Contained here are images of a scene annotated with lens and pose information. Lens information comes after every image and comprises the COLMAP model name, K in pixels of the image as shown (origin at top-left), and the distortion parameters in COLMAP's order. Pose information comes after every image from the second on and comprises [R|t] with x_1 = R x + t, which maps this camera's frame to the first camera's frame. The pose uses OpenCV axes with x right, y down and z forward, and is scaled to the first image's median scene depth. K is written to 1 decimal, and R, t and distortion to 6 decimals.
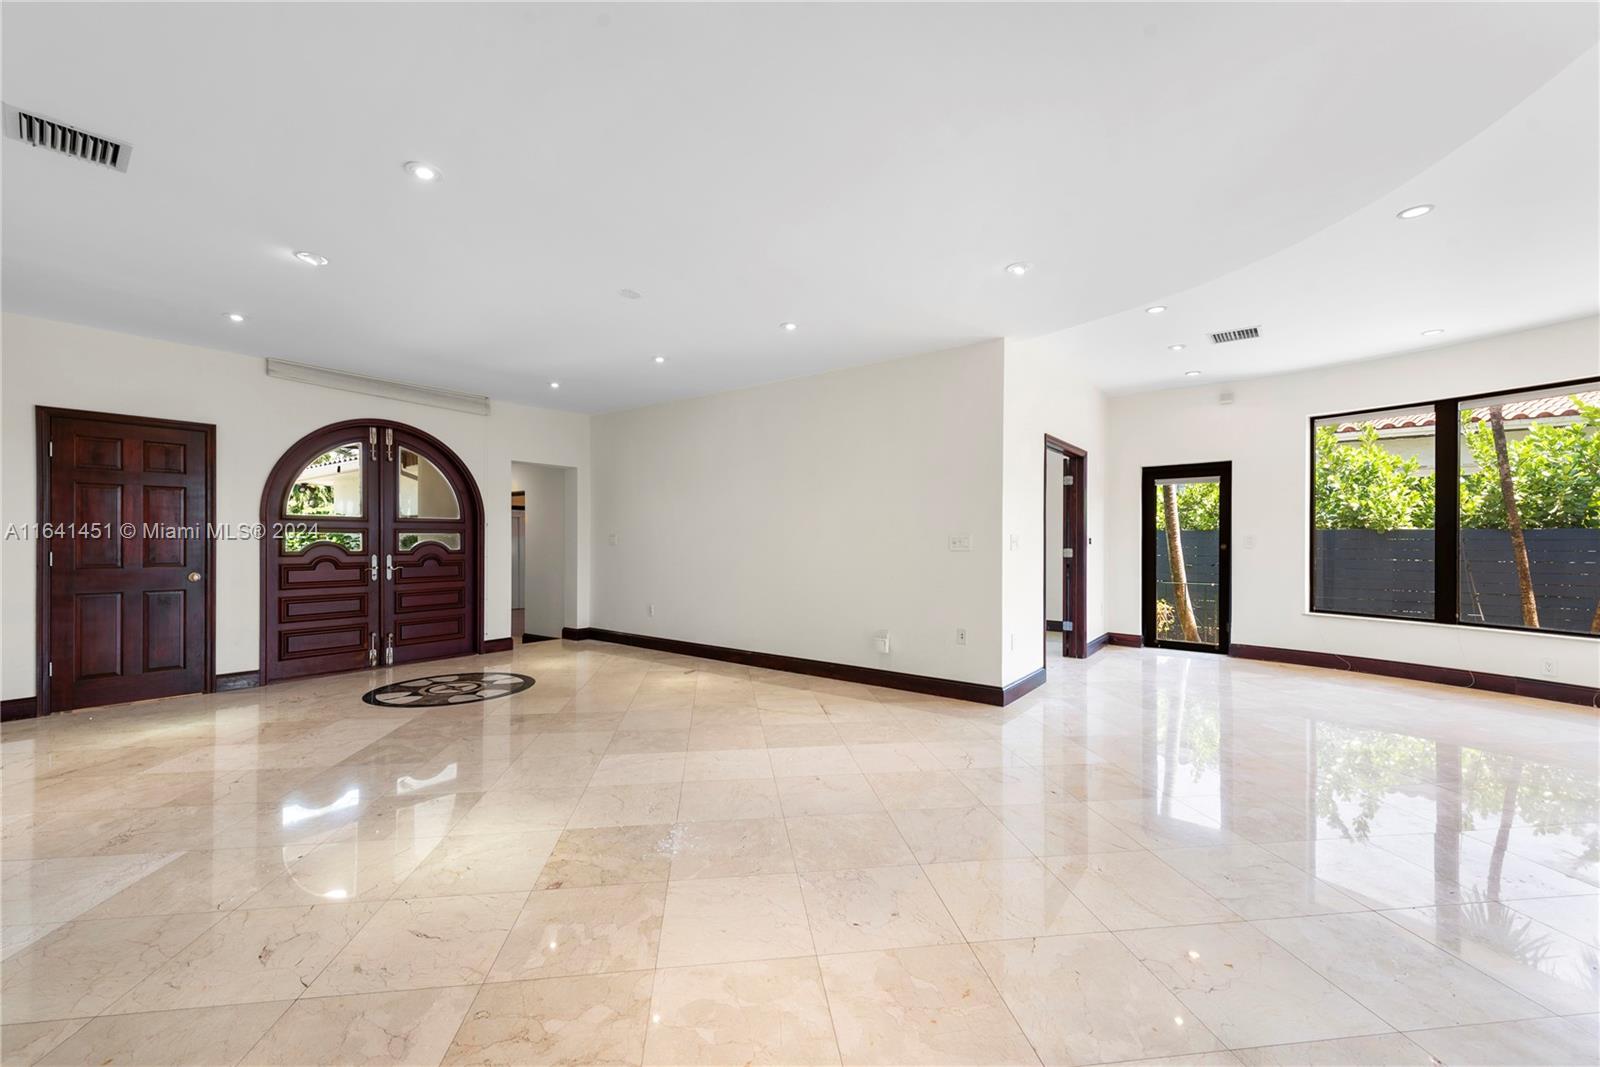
lens RADIAL K [[623.7, 0, 798.2], [0, 623.7, 540.7], [0, 0, 1]] dist [0.003517, -0.000017]
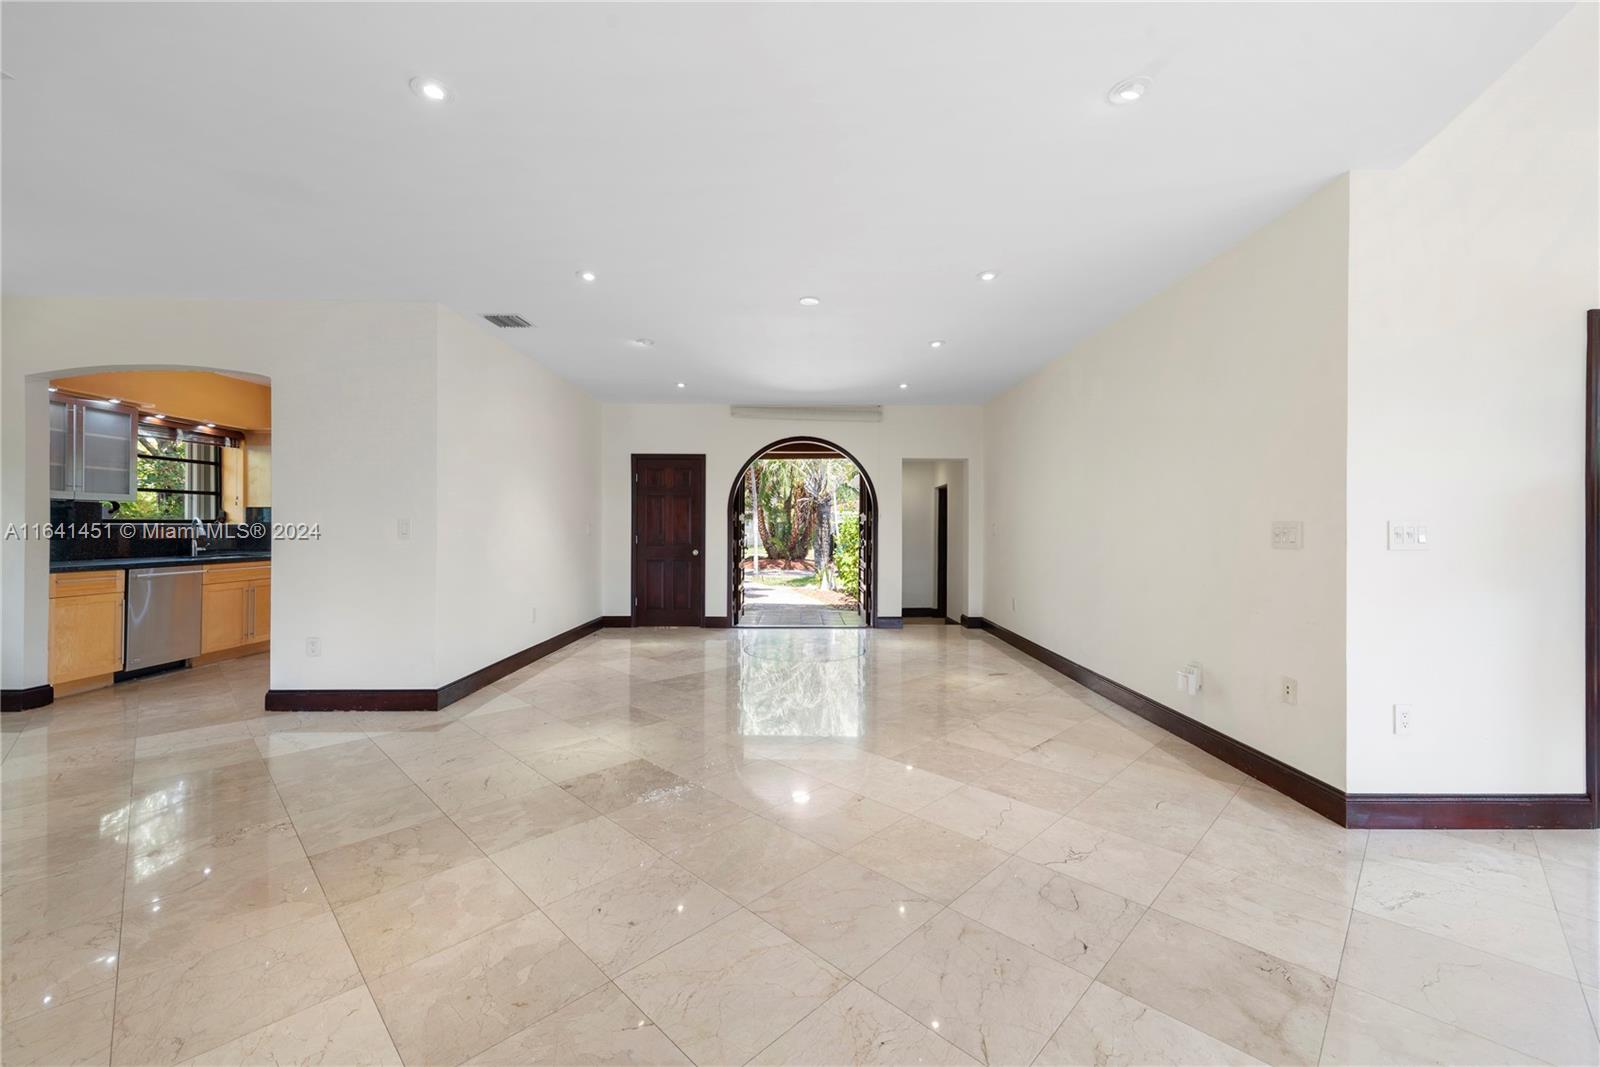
lens RADIAL K [[623.4, 0, 816.3], [0, 623.4, 533.2], [0, 0, 1]] dist [0.010751, -0.000155]
pose [[0.628150, 0.007923, -0.778052, 0.575377], [-0.004592, 0.999968, 0.006476, -0.002897], [0.778079, -0.000496, 0.628167, 0.331909]]
